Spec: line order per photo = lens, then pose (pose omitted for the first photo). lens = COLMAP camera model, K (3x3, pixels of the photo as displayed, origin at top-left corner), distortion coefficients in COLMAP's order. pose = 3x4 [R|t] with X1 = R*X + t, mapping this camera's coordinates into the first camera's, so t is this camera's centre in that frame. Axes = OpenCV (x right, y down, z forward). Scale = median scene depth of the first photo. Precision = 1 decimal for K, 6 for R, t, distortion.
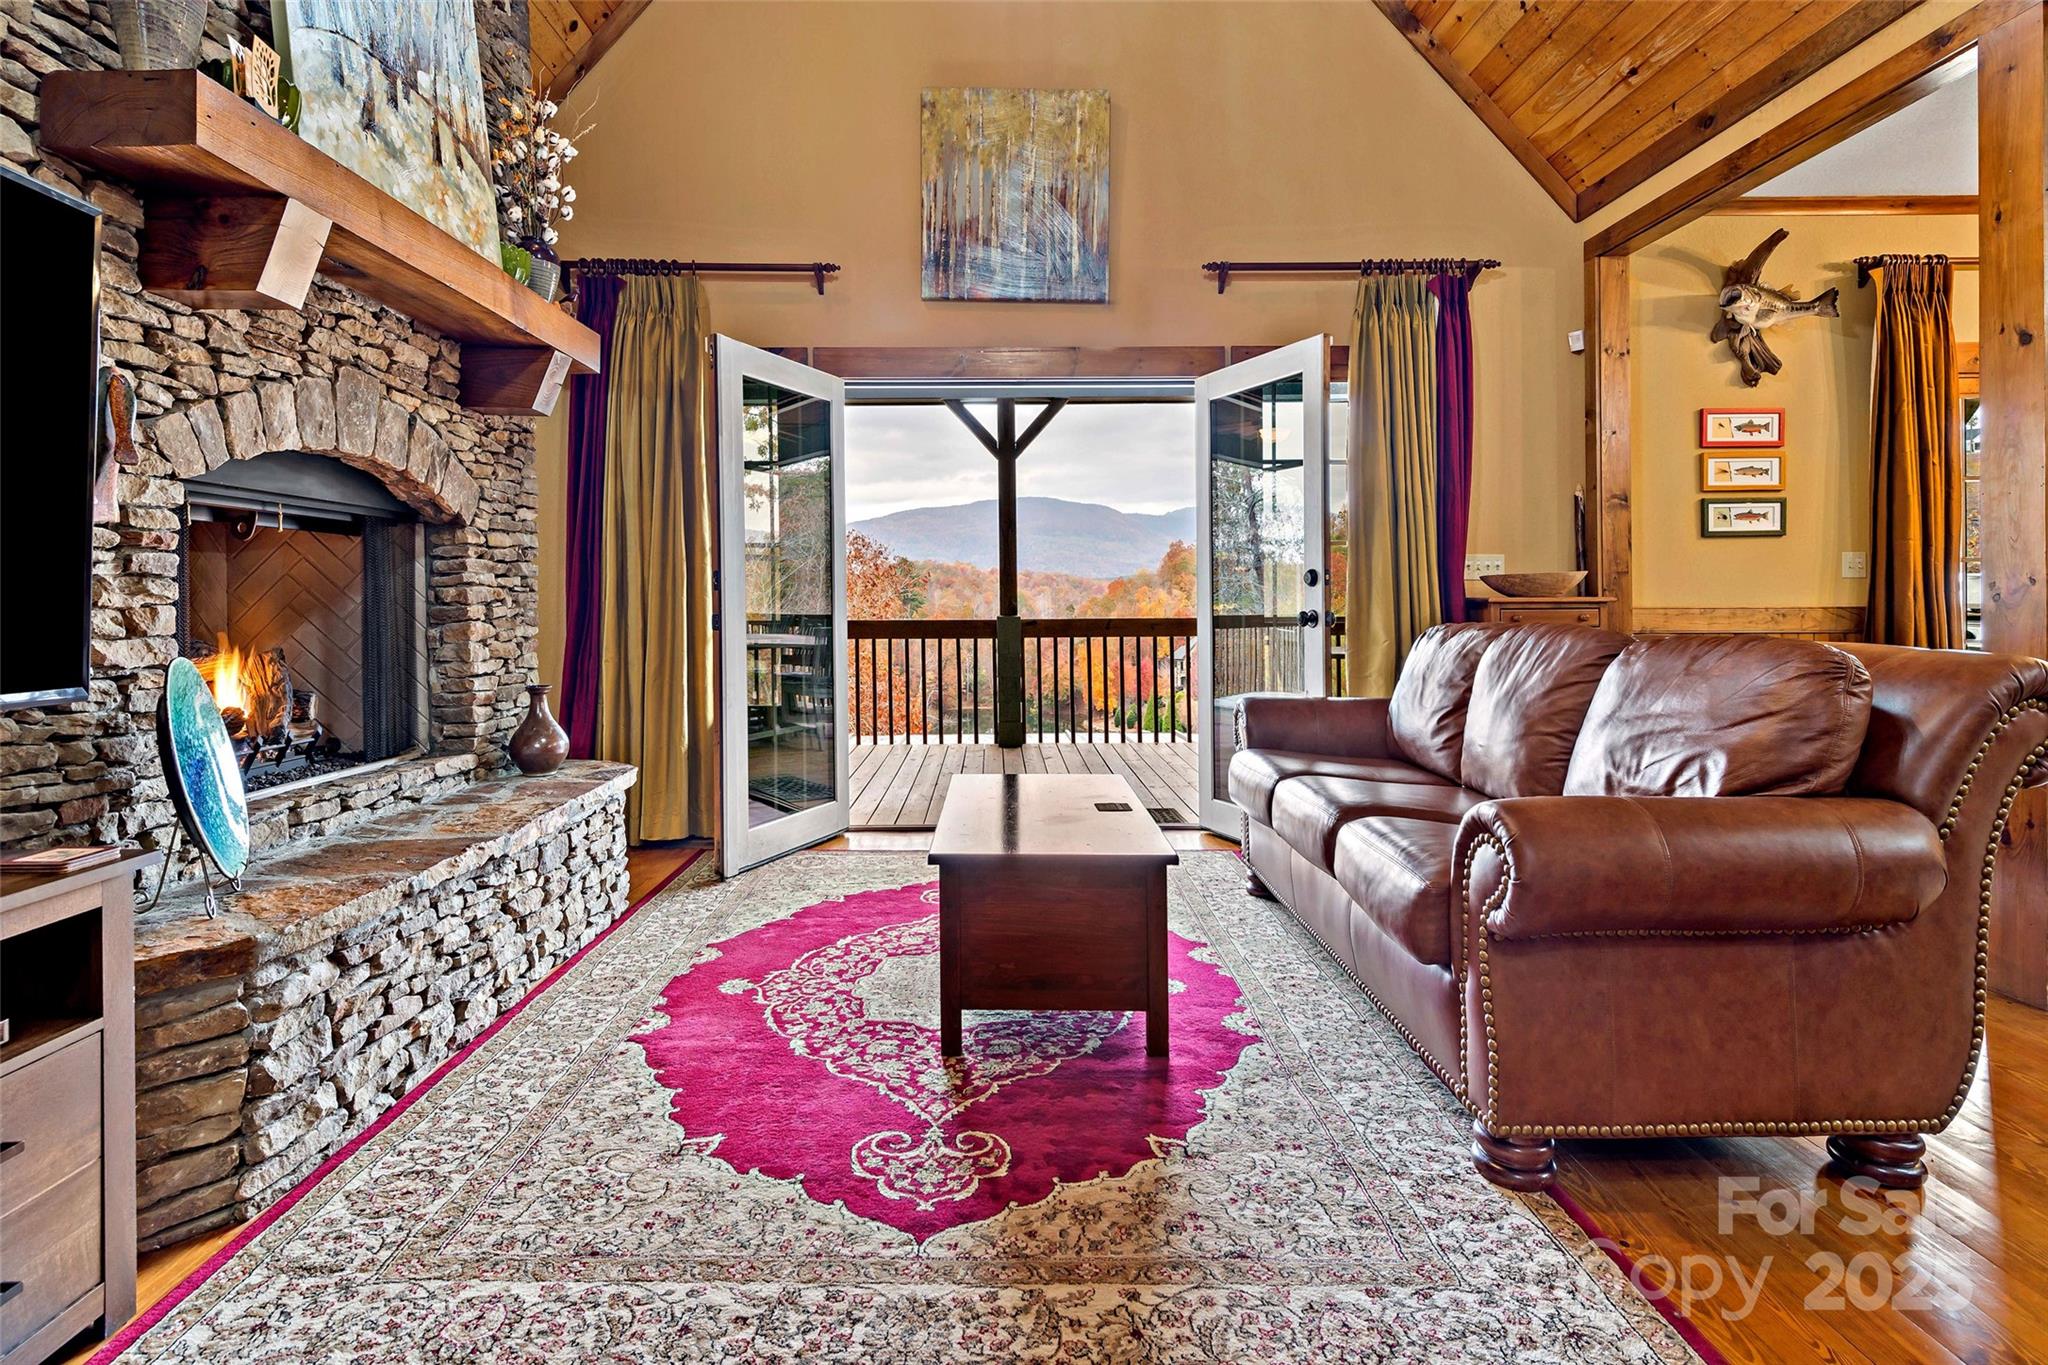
lens RADIAL K [[1016.4, 0, 1011.6], [0, 1016.4, 597.8], [0, 0, 1]] dist [0.015229, -0.007770]
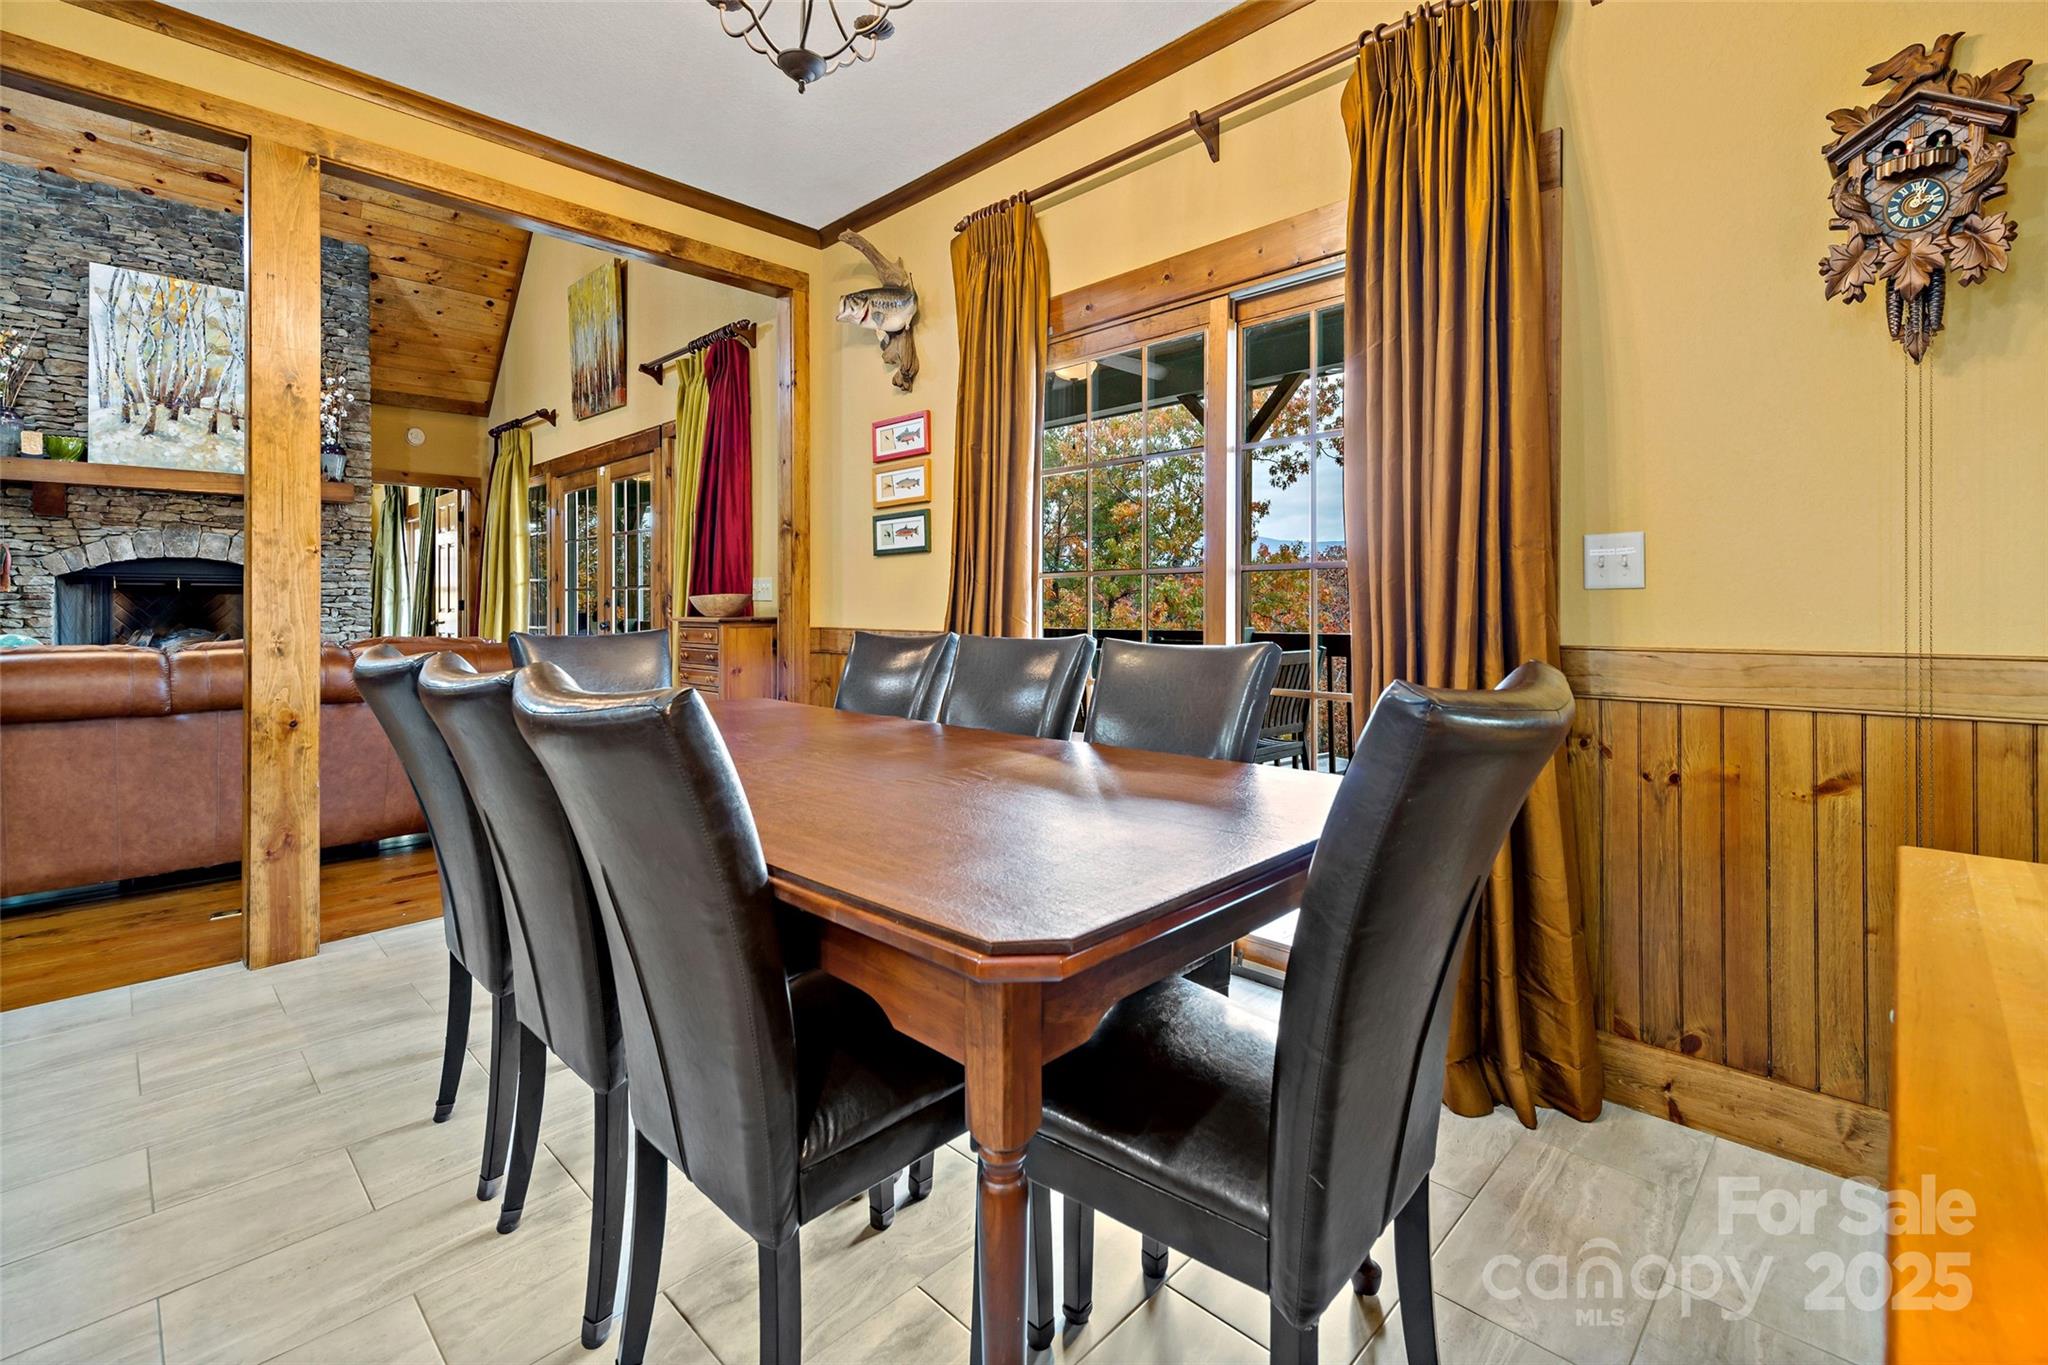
lens RADIAL K [[903.4, 0, 1021.0], [0, 903.4, 606.7], [0, 0, 1]] dist [0.000217, -0.000491]
pose [[0.710768, 0.003174, -0.703419, 1.819905], [-0.000191, 0.999991, 0.004319, -0.020410], [0.703426, -0.002935, 0.710762, 0.649335]]
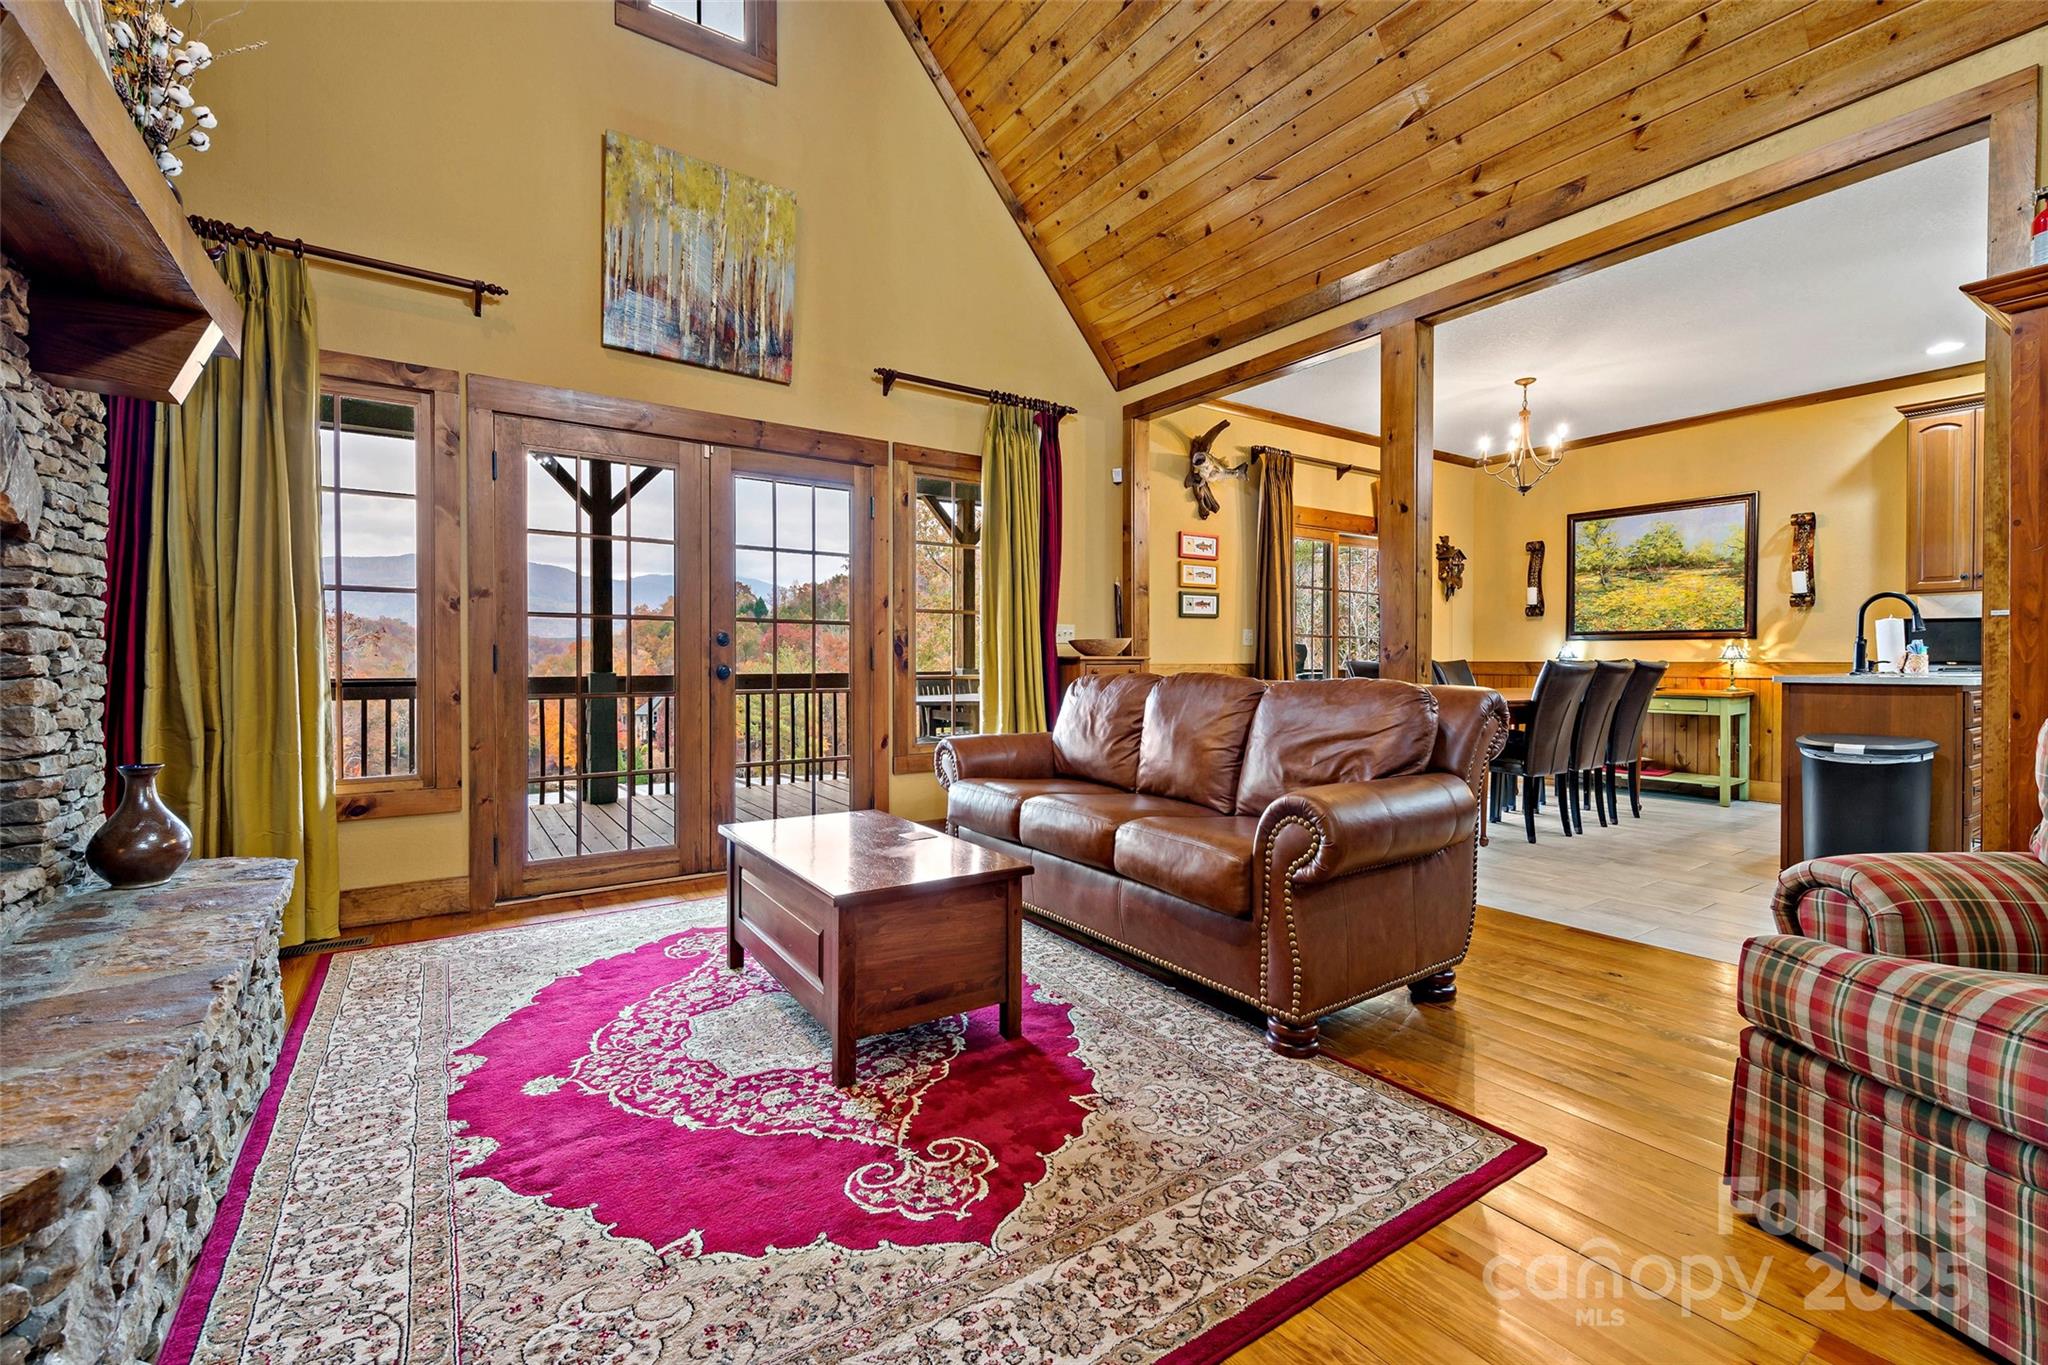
lens RADIAL K [[864.2, 0, 1030.1], [0, 864.2, 657.7], [0, 0, 1]] dist [0.014827, -0.005748]
pose [[0.821596, 0.006232, 0.570036, -0.297738], [-0.005433, 0.999980, -0.003101, 0.007011], [-0.570044, -0.000549, 0.821614, 0.113309]]
